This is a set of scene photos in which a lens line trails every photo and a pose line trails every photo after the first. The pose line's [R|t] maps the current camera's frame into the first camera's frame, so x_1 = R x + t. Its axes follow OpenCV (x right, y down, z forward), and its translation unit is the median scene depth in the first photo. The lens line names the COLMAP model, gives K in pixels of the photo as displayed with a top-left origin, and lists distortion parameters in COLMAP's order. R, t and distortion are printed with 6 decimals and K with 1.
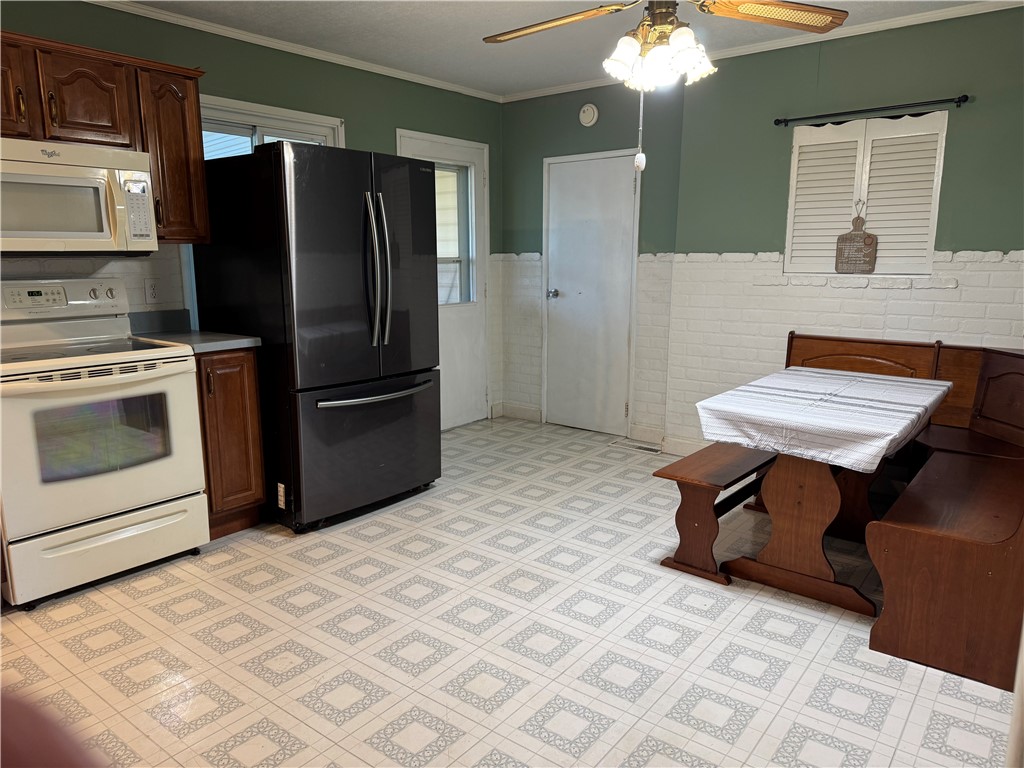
lens RADIAL K [[708.1, 0, 510.0], [0, 708.1, 382.3], [0, 0, 1]] dist [0.015760, -0.016647]
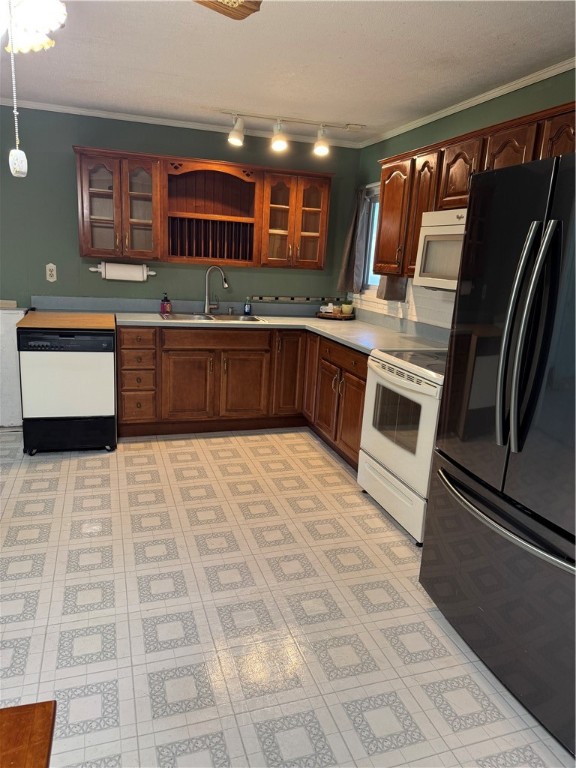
lens RADIAL K [[531.1, 0, 289.6], [0, 531.1, 391.5], [0, 0, 1]] dist [0.015760, -0.016647]
pose [[-0.555166, 0.182700, -0.811426, 0.372239], [-0.191744, 0.921186, 0.338602, -0.266782], [0.809336, 0.343566, -0.476379, 1.195224]]
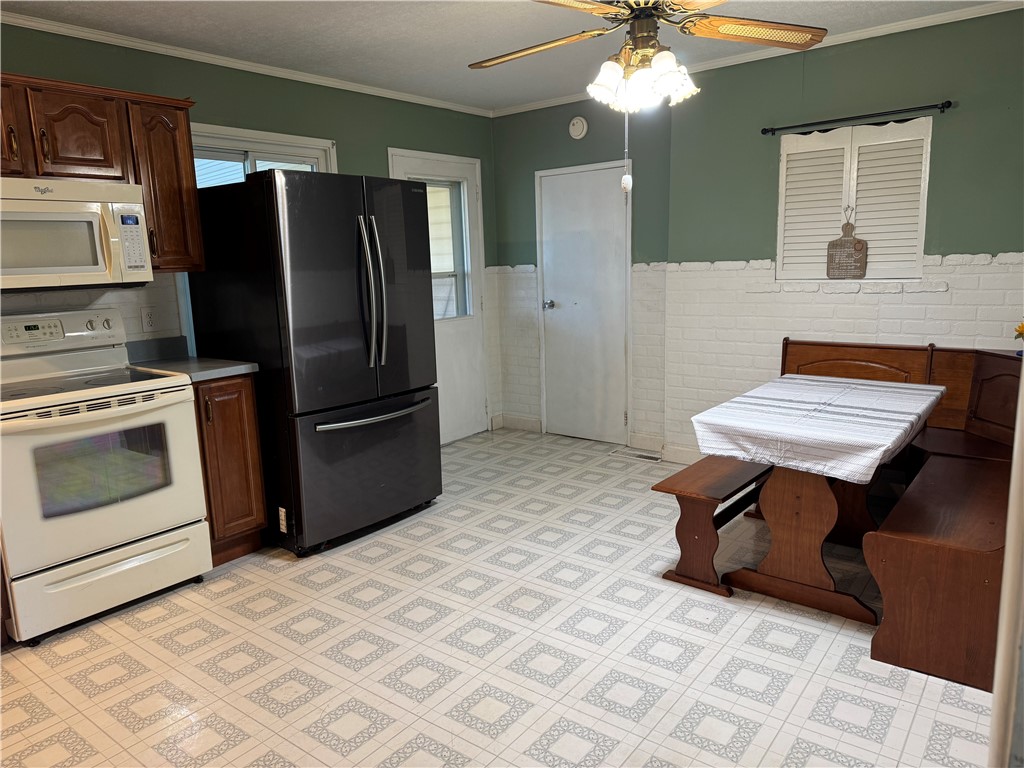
lens RADIAL K [[708.1, 0, 513.1], [0, 708.1, 379.2], [0, 0, 1]] dist [0.015760, -0.016647]
pose [[0.999492, -0.031748, 0.002643, 0.007345], [0.031772, 0.999446, -0.009867, -0.020672], [-0.002328, 0.009946, 0.999948, -0.006615]]
